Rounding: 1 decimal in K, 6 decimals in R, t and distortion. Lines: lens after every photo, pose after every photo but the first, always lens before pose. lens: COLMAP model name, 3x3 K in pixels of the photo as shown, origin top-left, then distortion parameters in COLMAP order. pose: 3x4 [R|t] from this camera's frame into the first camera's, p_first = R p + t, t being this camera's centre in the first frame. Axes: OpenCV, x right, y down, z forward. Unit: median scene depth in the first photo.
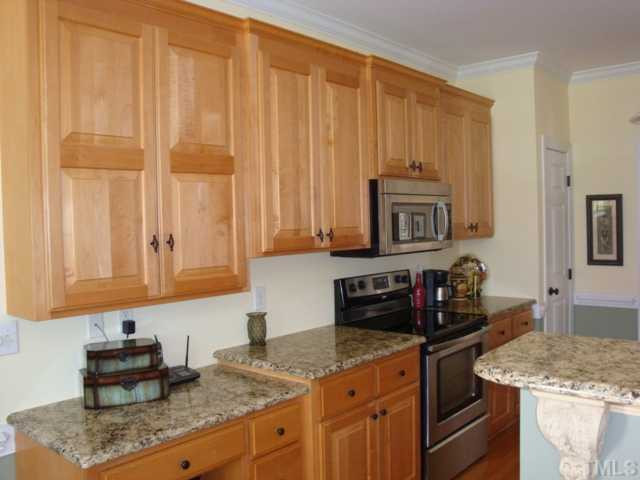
lens RADIAL K [[580.4, 0, 320.0], [0, 580.4, 240.0], [0, 0, 1]] dist [-0.121359, 0.021014]
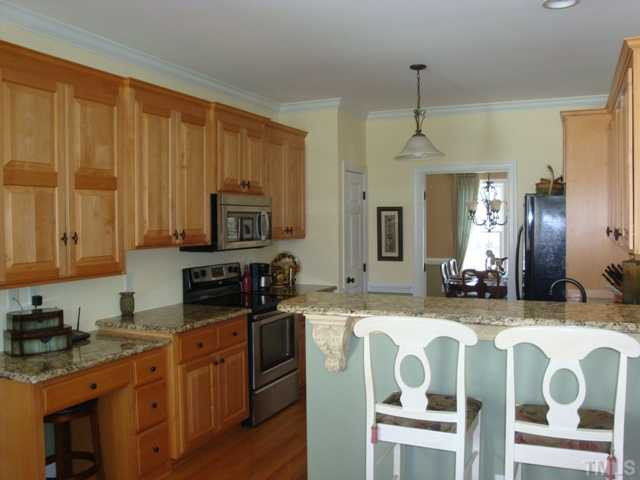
lens RADIAL K [[580.4, 0, 320.0], [0, 580.4, 240.0], [0, 0, 1]] dist [-0.121359, 0.021014]
pose [[0.957044, 0.009470, 0.289786, -0.067783], [-0.008251, 0.999951, -0.005427, 0.008856], [-0.289824, 0.002803, 0.957076, -0.402850]]
